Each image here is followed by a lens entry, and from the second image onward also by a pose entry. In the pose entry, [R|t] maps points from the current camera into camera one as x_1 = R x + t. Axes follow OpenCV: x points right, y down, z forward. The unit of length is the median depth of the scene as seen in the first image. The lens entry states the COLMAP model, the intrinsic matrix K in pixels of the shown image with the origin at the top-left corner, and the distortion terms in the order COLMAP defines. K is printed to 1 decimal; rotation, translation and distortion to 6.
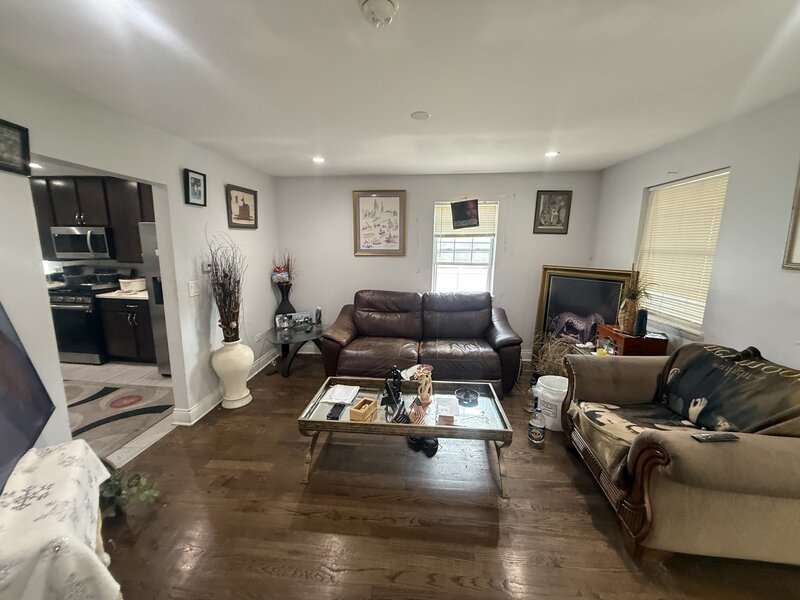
lens RADIAL K [[319.3, 0, 396.2], [0, 319.3, 298.7], [0, 0, 1]] dist [-0.000592, 0.000175]
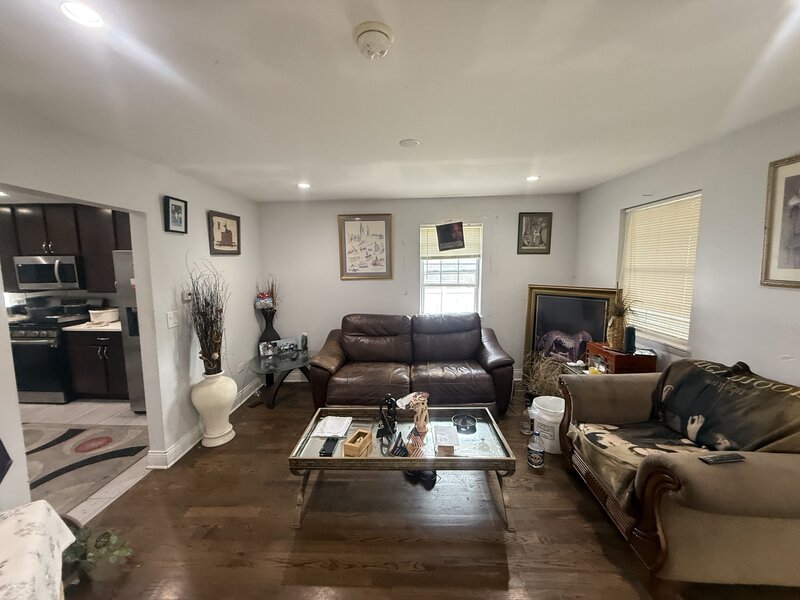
lens RADIAL K [[319.3, 0, 396.2], [0, 319.3, 298.7], [0, 0, 1]] dist [-0.000592, 0.000175]
pose [[0.998092, -0.027251, 0.055403, -0.023508], [0.030685, 0.997598, -0.062104, -0.013482], [-0.053577, 0.063686, 0.996531, 0.017495]]
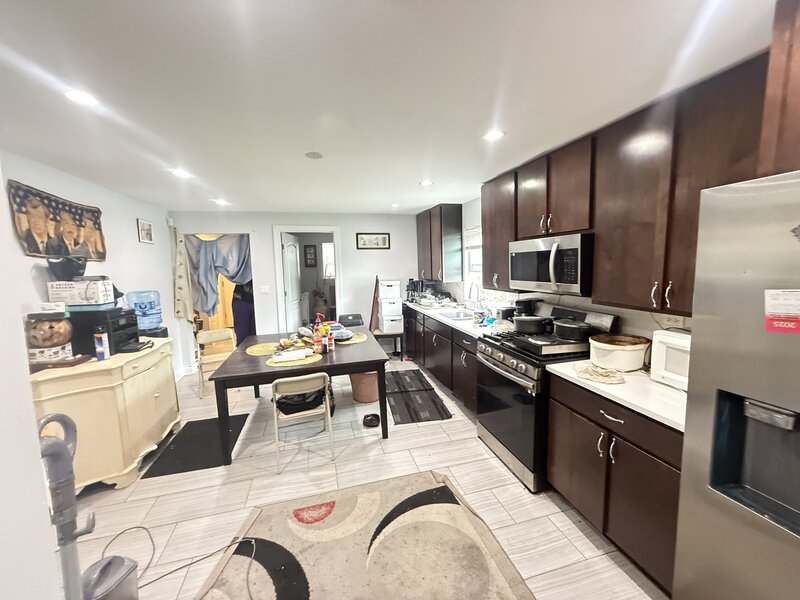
lens RADIAL K [[319.3, 0, 396.2], [0, 319.3, 298.7], [0, 0, 1]] dist [-0.000592, 0.000175]
pose [[0.339706, 0.080834, -0.937052, -0.805517], [-0.132773, 0.990444, 0.037306, -0.154860], [0.931113, 0.111742, 0.347192, 0.855101]]
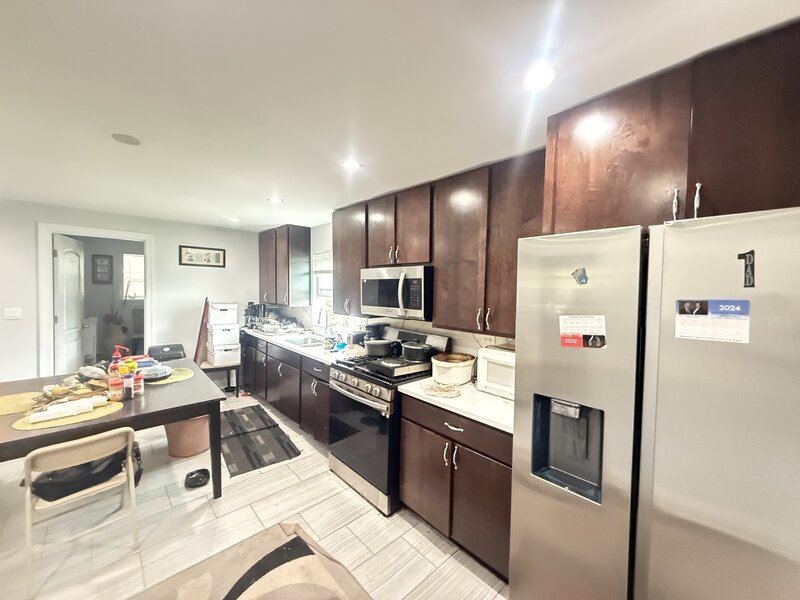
lens RADIAL K [[319.3, 0, 396.2], [0, 319.3, 298.7], [0, 0, 1]] dist [-0.000592, 0.000175]
pose [[0.742588, 0.023334, -0.669342, -0.853547], [-0.124172, 0.986863, -0.103357, -0.151346], [0.658137, 0.159865, 0.735730, 0.838506]]
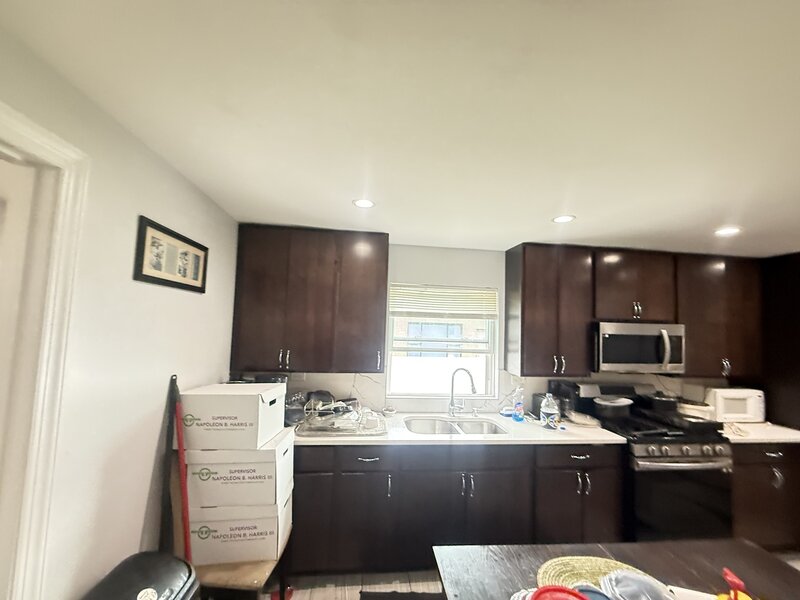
lens RADIAL K [[319.3, 0, 396.2], [0, 319.3, 298.7], [0, 0, 1]] dist [-0.000592, 0.000175]
pose [[0.978876, 0.032447, 0.201865, -2.434590], [0.017495, 0.970412, -0.240819, -0.193289], [-0.203706, 0.239263, 0.949346, 0.731017]]
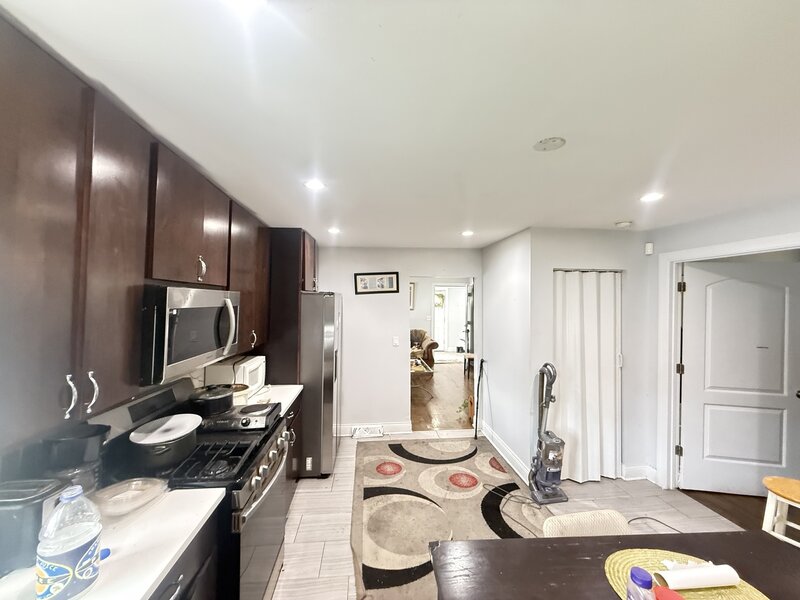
lens RADIAL K [[319.3, 0, 396.2], [0, 319.3, 298.7], [0, 0, 1]] dist [-0.000592, 0.000175]
pose [[-0.179143, -0.006414, 0.983802, -2.189189], [0.156824, 0.987006, 0.034991, -0.287464], [-0.971244, 0.160552, -0.175809, 1.273716]]
